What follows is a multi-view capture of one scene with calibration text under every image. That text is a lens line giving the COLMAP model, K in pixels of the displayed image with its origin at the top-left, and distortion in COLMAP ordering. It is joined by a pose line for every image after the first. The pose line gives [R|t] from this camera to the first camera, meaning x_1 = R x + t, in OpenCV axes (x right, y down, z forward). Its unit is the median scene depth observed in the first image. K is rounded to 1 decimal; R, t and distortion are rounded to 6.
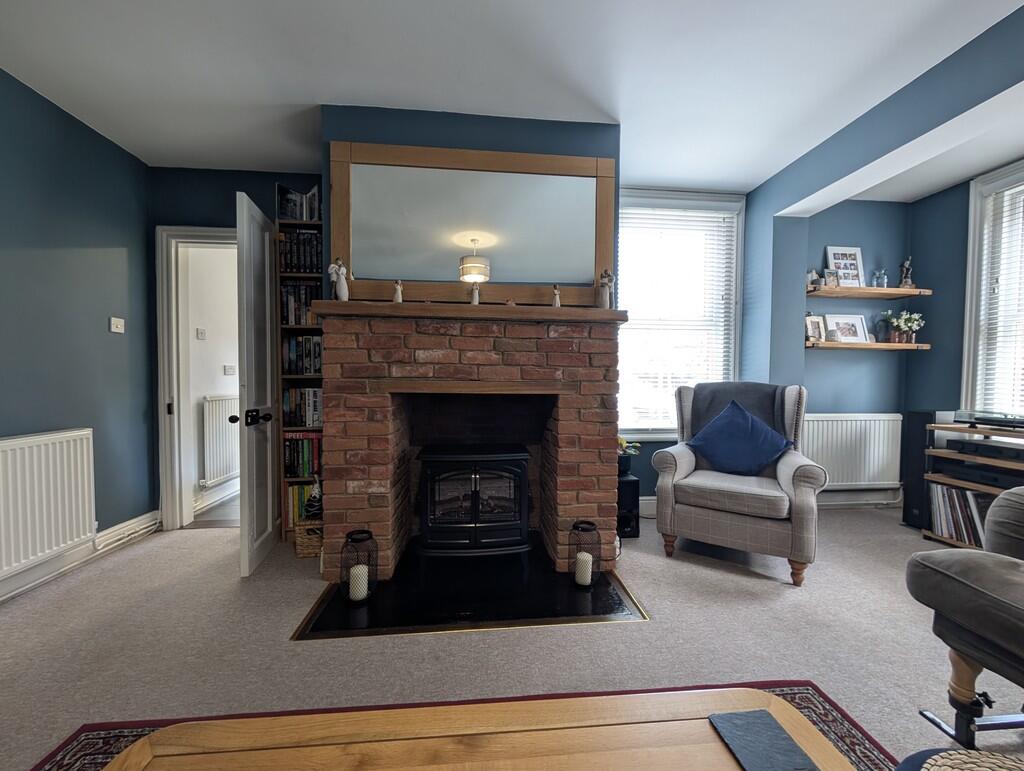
lens RADIAL K [[386.1, 0, 511.3], [0, 386.1, 390.1], [0, 0, 1]] dist [0.000117, 0.000037]
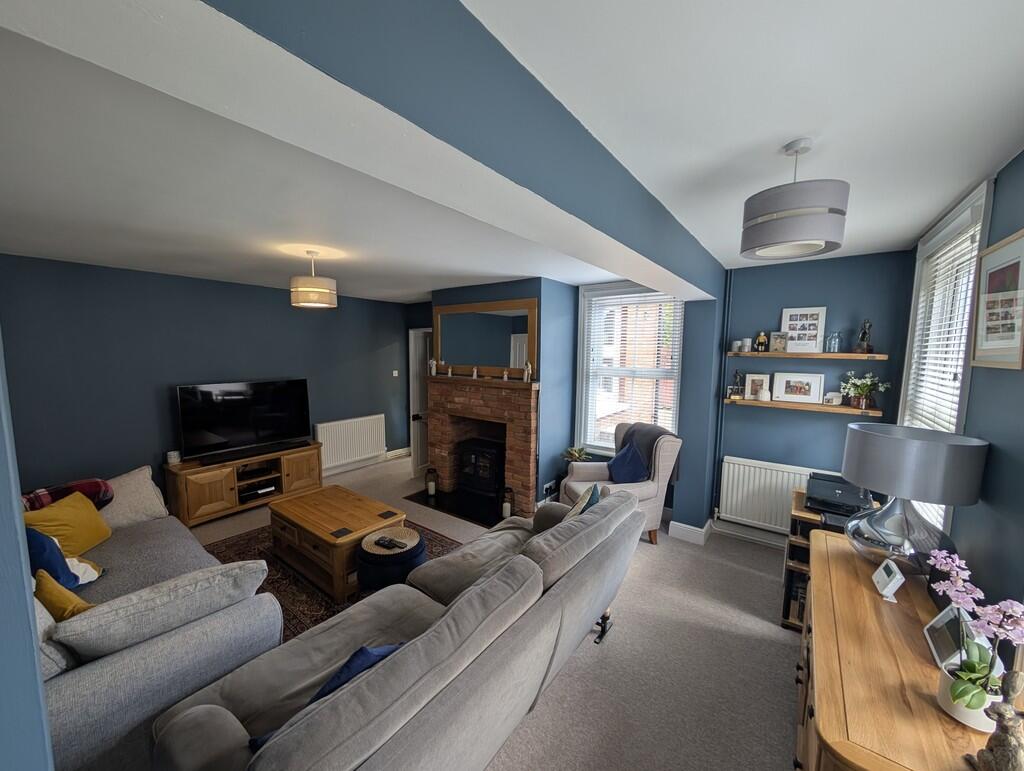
lens RADIAL K [[386.1, 0, 513.6], [0, 386.1, 387.1], [0, 0, 1]] dist [0.000117, 0.000037]
pose [[0.743674, 0.065192, -0.665356, 1.432172], [-0.021873, 0.997074, 0.073246, -0.316282], [0.668184, -0.039918, 0.742924, -0.432944]]
